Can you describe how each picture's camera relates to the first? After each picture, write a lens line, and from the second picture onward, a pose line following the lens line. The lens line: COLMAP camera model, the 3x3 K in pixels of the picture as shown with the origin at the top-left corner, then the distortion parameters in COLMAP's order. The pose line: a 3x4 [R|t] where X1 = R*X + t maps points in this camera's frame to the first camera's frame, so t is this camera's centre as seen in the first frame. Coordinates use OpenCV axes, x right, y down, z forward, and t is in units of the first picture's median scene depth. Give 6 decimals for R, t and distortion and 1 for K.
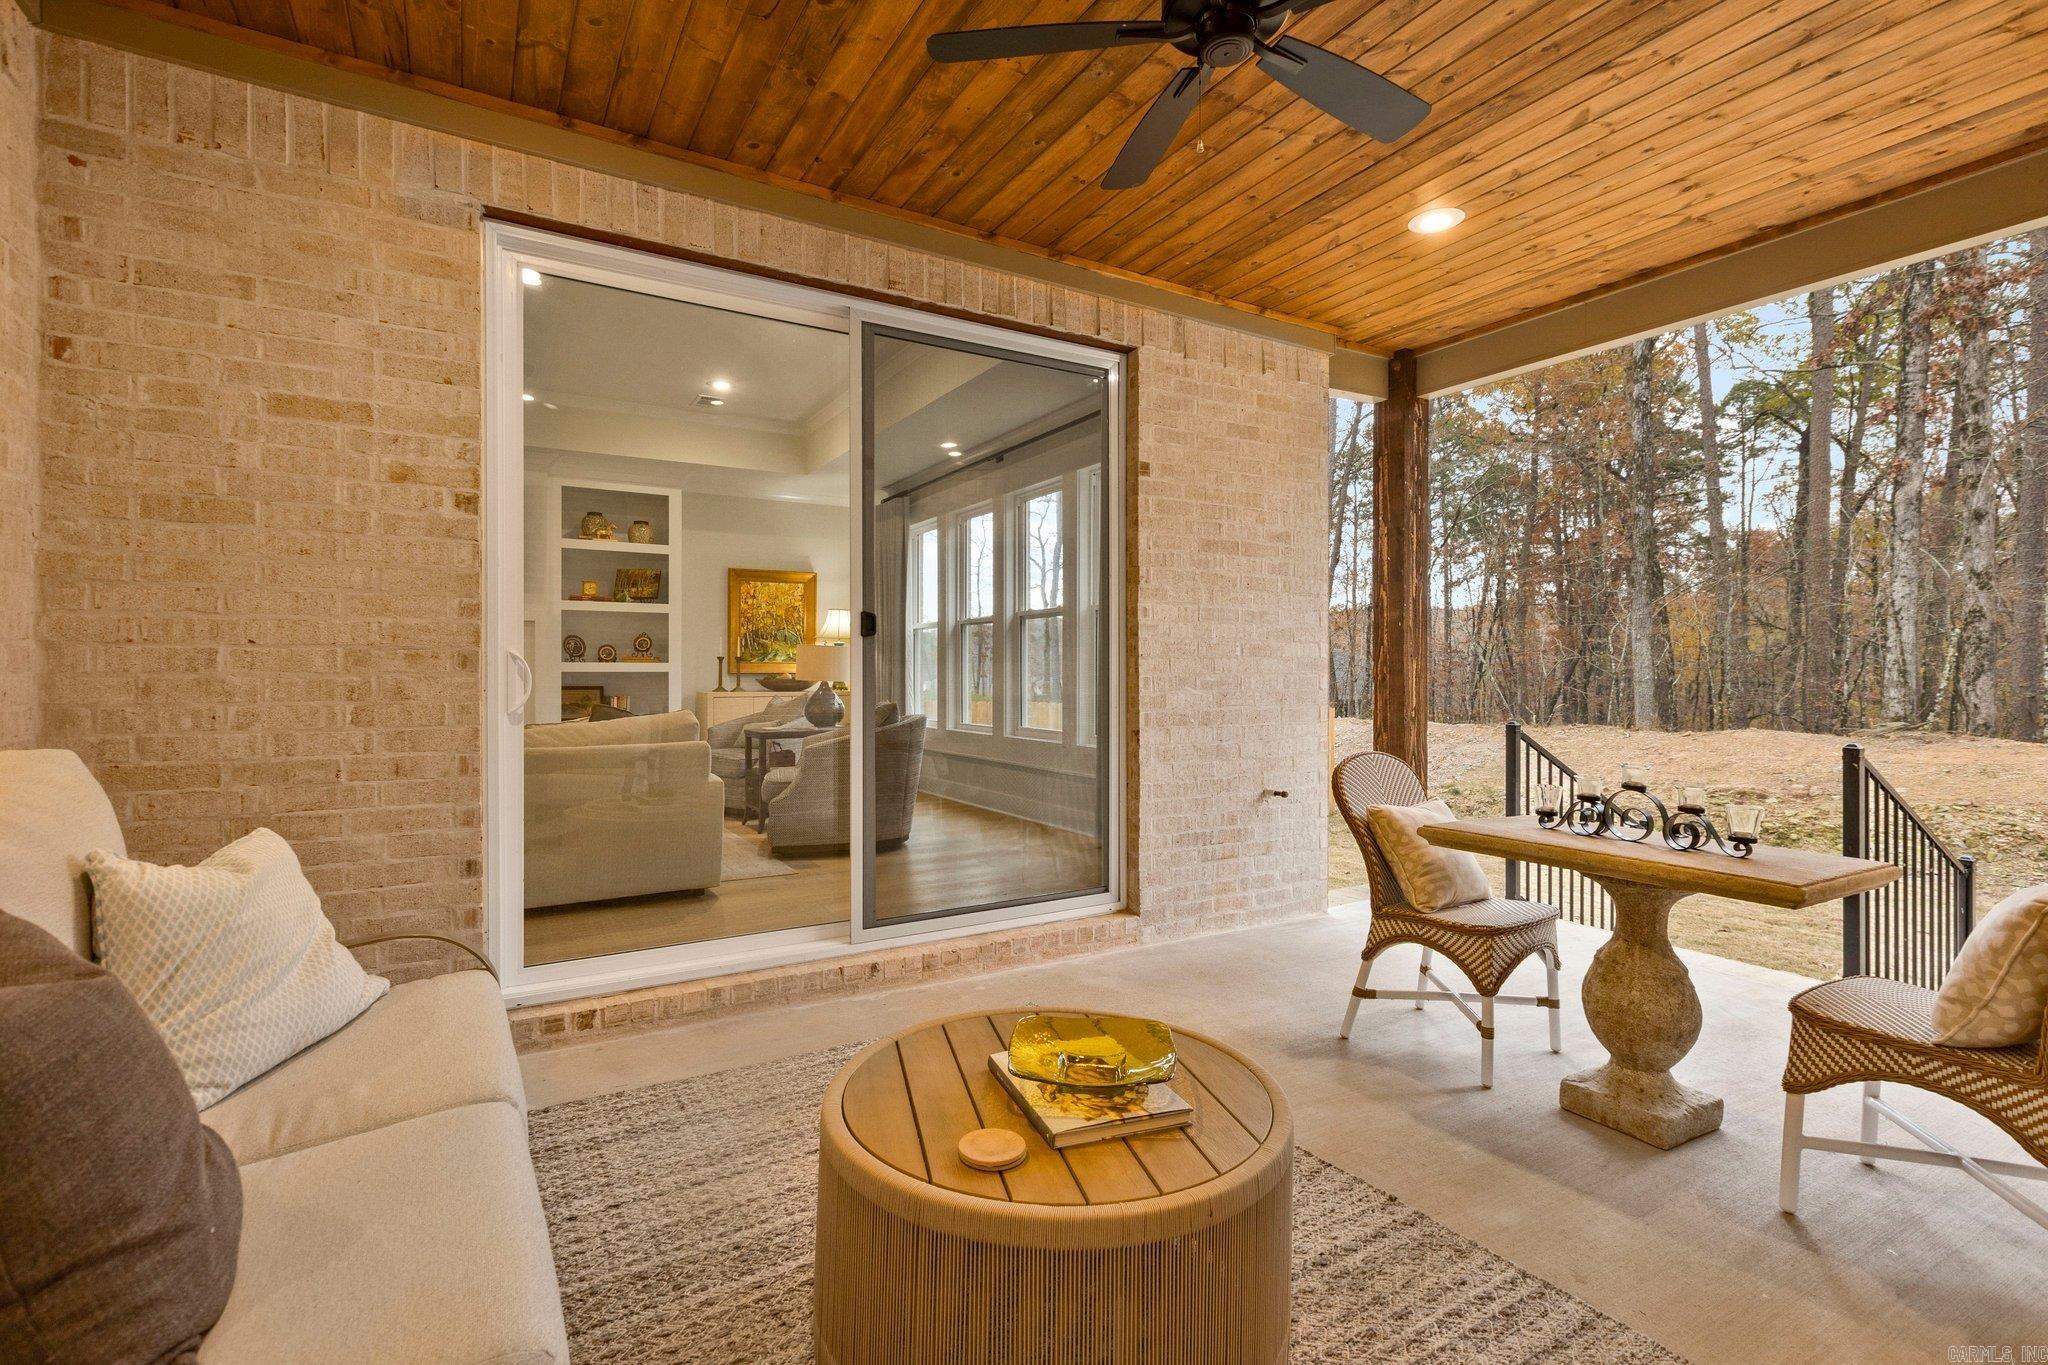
lens RADIAL K [[940.0, 0, 1015.2], [0, 940.0, 677.3], [0, 0, 1]] dist [0.001921, -0.000948]
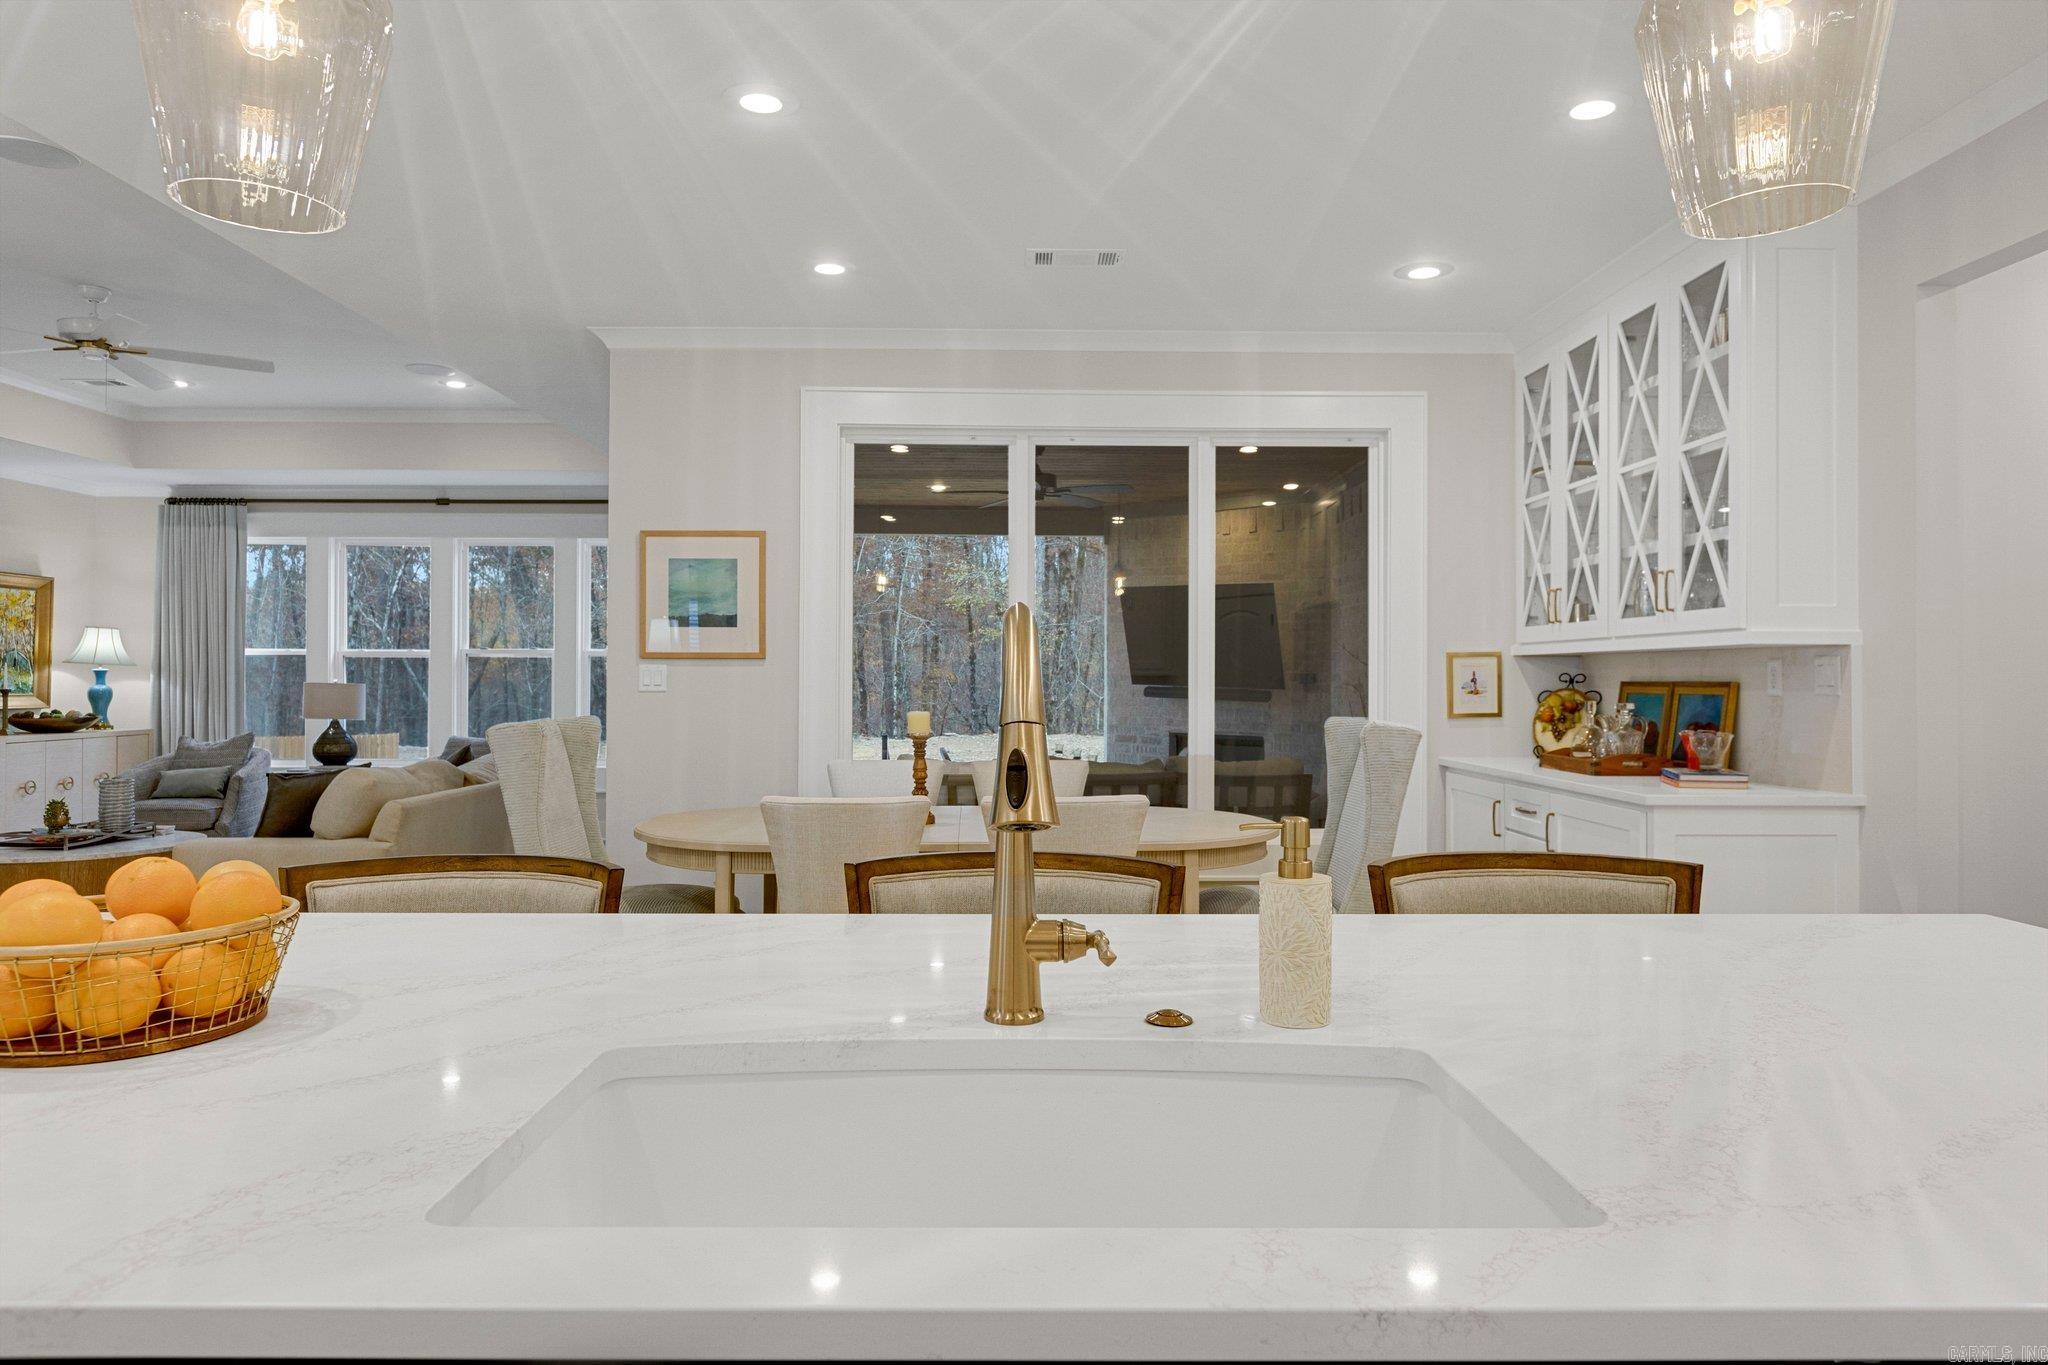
lens RADIAL K [[1298.0, 0, 1043.3], [0, 1298.0, 675.7], [0, 0, 1]] dist [-0.008100, 0.000574]
pose [[0.492752, 0.003173, 0.870164, -1.889530], [0.002511, 0.999984, -0.005068, -0.061238], [-0.870166, 0.004683, 0.492736, -0.551879]]
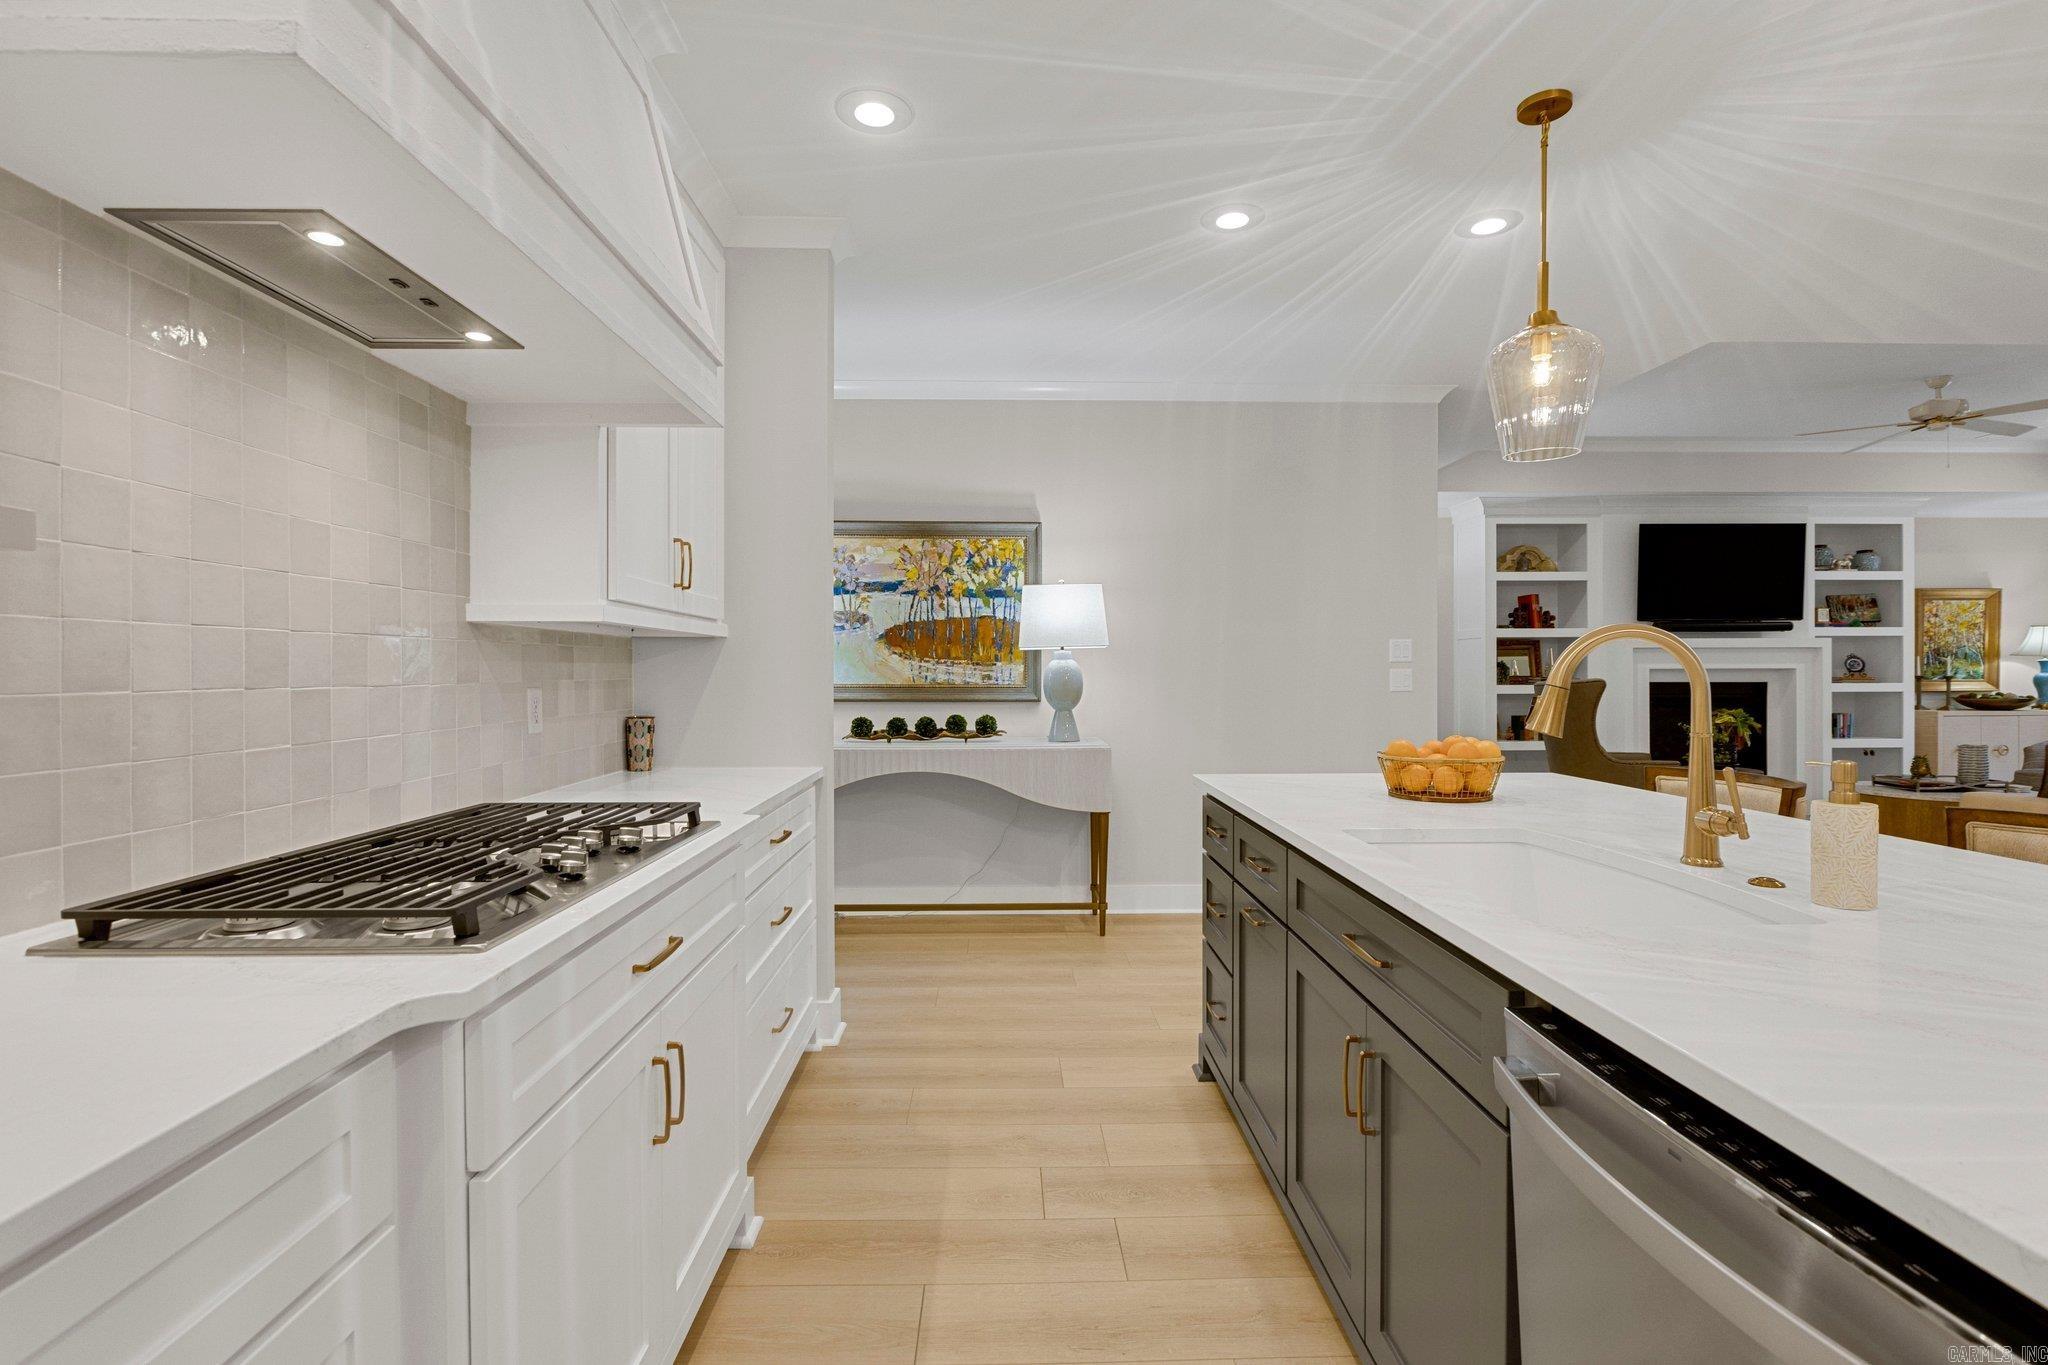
lens RADIAL K [[954.9, 0, 1015.9], [0, 954.9, 680.8], [0, 0, 1]] dist [-0.004885, -0.001141]
pose [[0.874699, -0.000751, -0.484667, -1.631516], [0.002511, 0.999992, 0.002983, -0.053863], [0.484661, -0.003827, 0.874694, -0.912565]]
